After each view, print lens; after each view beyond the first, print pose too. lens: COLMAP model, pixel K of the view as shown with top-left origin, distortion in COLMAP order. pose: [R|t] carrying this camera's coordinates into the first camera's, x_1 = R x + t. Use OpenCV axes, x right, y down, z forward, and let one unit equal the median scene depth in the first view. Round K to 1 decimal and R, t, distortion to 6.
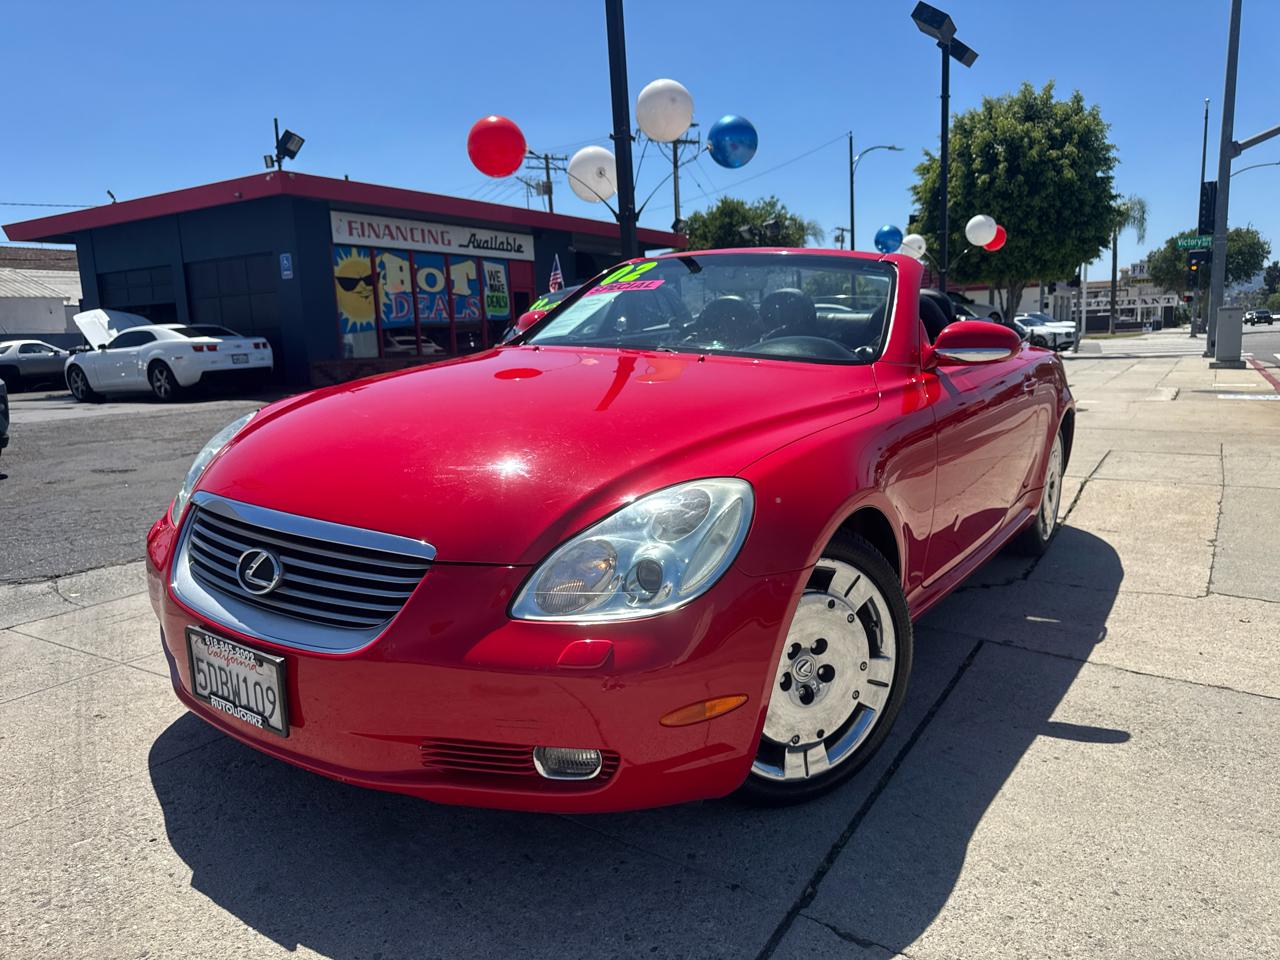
lens RADIAL K [[899.6, 0, 635.4], [0, 899.6, 467.6], [0, 0, 1]] dist [0.045994, -0.067516]
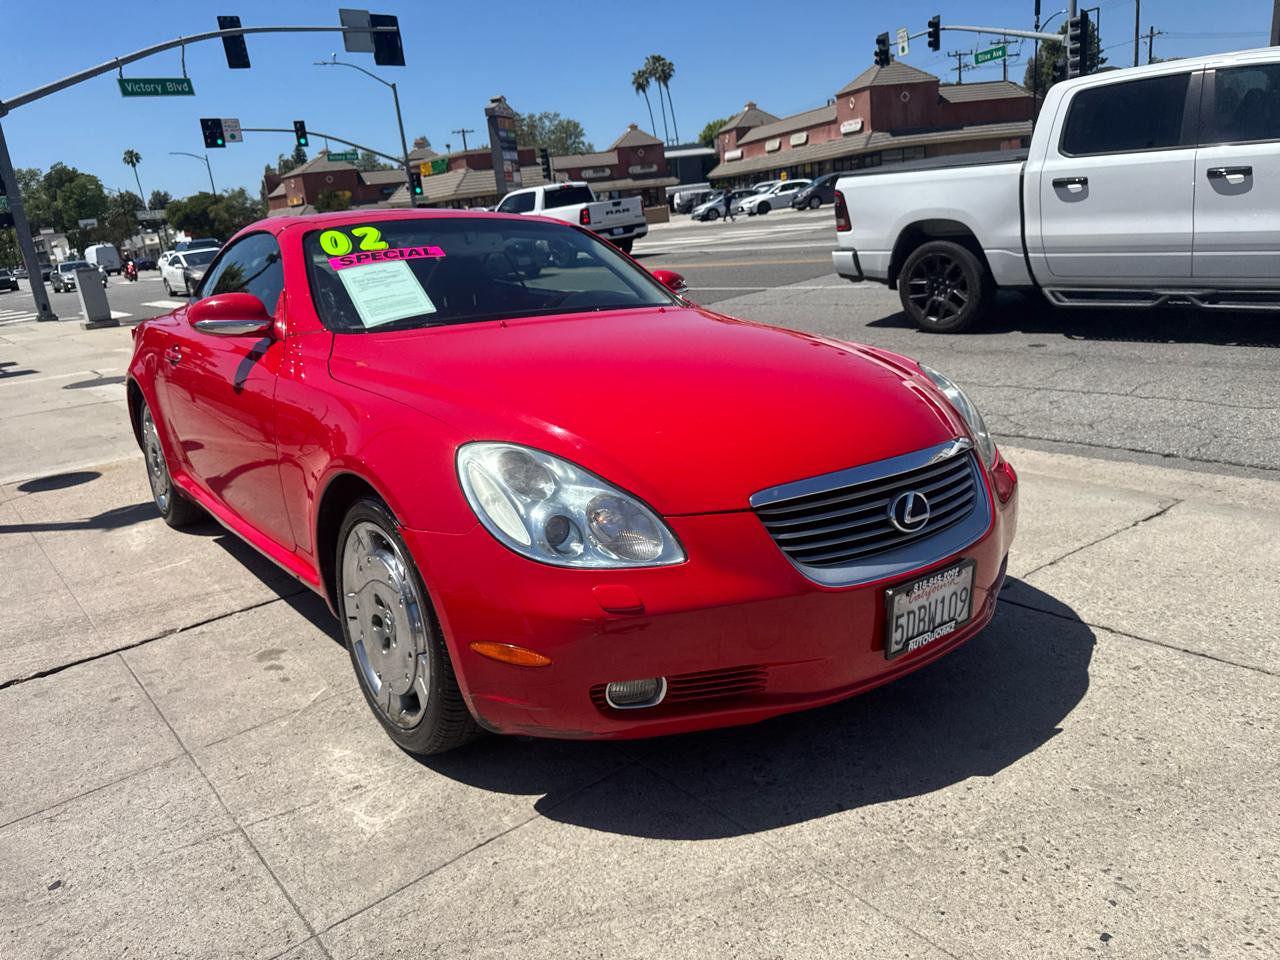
lens RADIAL K [[906.3, 0, 636.1], [0, 906.3, 481.4], [0, 0, 1]] dist [0.001887, -0.007672]
pose [[0.327014, -0.260045, 0.908536, -0.156338], [0.212242, 0.957044, 0.197536, -0.021715], [-0.920877, 0.128233, 0.368160, 0.091992]]
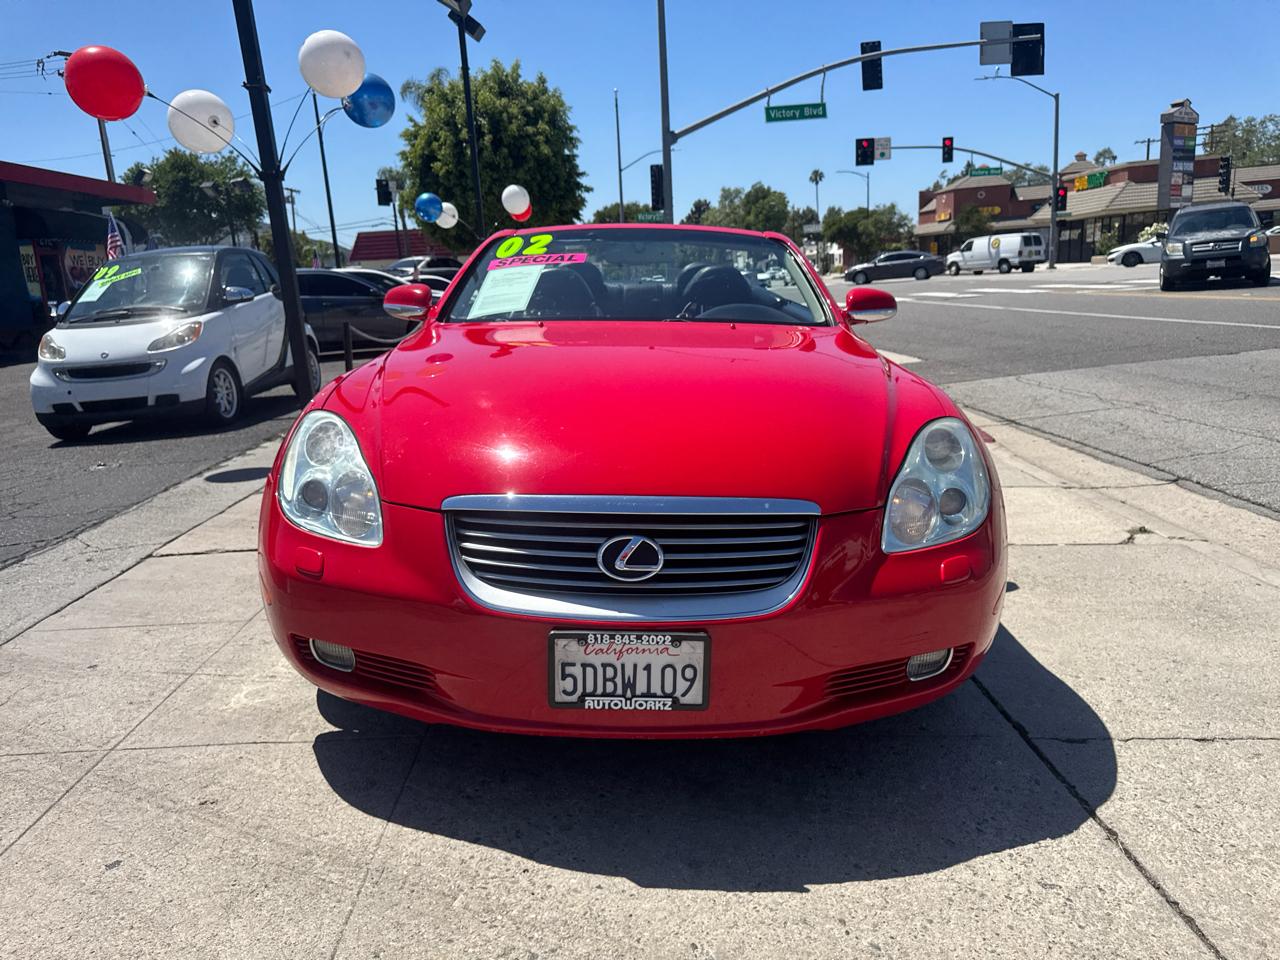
lens RADIAL K [[912.7, 0, 635.0], [0, 912.7, 474.0], [0, 0, 1]] dist [0.016619, -0.022615]
pose [[0.839679, -0.122019, 0.529197, -0.094830], [0.100408, 0.992514, 0.069529, -0.004595], [-0.533720, -0.005246, 0.845645, 0.016572]]
